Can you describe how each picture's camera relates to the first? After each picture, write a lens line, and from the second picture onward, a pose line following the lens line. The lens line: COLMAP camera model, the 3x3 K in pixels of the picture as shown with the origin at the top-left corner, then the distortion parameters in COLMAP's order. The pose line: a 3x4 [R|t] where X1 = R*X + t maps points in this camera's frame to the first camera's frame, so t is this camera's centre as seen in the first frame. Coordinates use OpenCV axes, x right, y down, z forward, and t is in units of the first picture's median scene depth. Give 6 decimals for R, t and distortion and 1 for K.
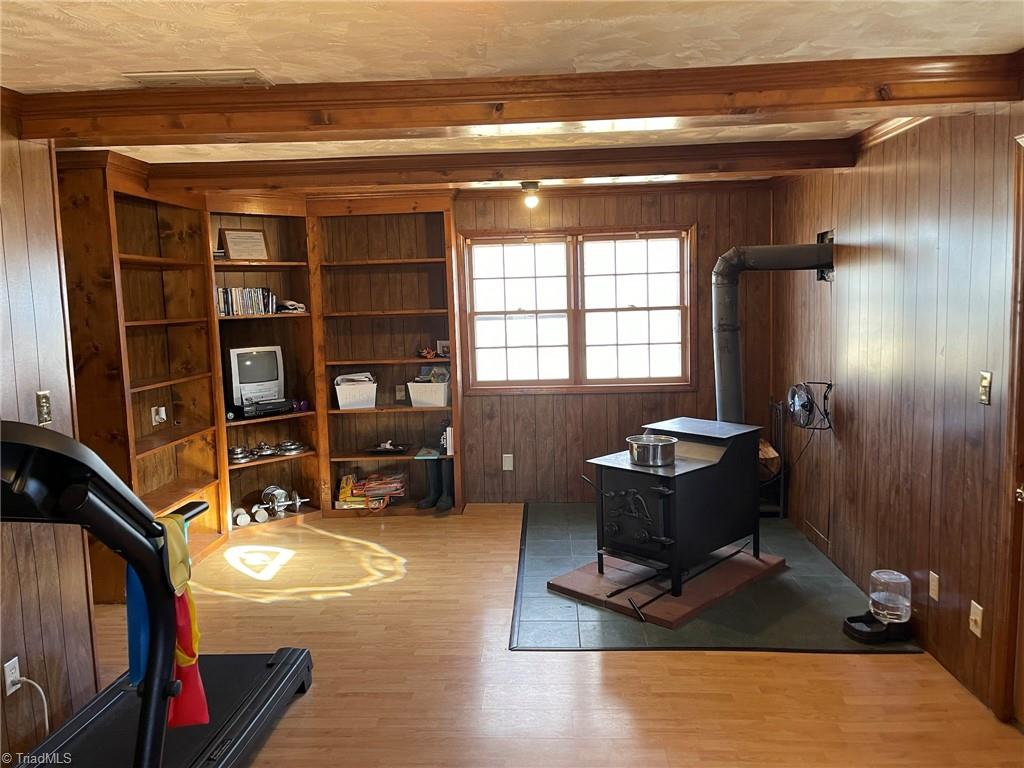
lens RADIAL K [[788.3, 0, 512.0], [0, 788.3, 384.0], [0, 0, 1]] dist [0.089977, -0.135490]
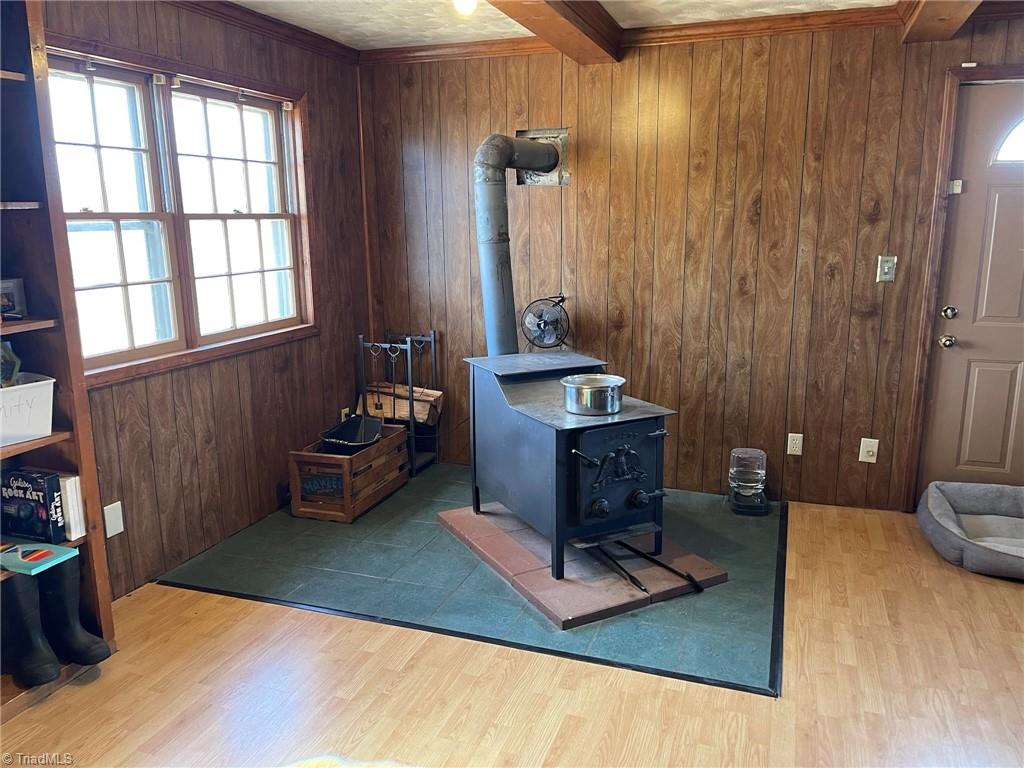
lens RADIAL K [[788.3, 0, 512.0], [0, 788.3, 384.0], [0, 0, 1]] dist [0.089977, -0.135490]
pose [[0.281276, -0.175063, 0.943524, -0.413407], [0.110342, 0.982598, 0.149419, -0.034967], [-0.953262, 0.062082, 0.295698, 0.620670]]
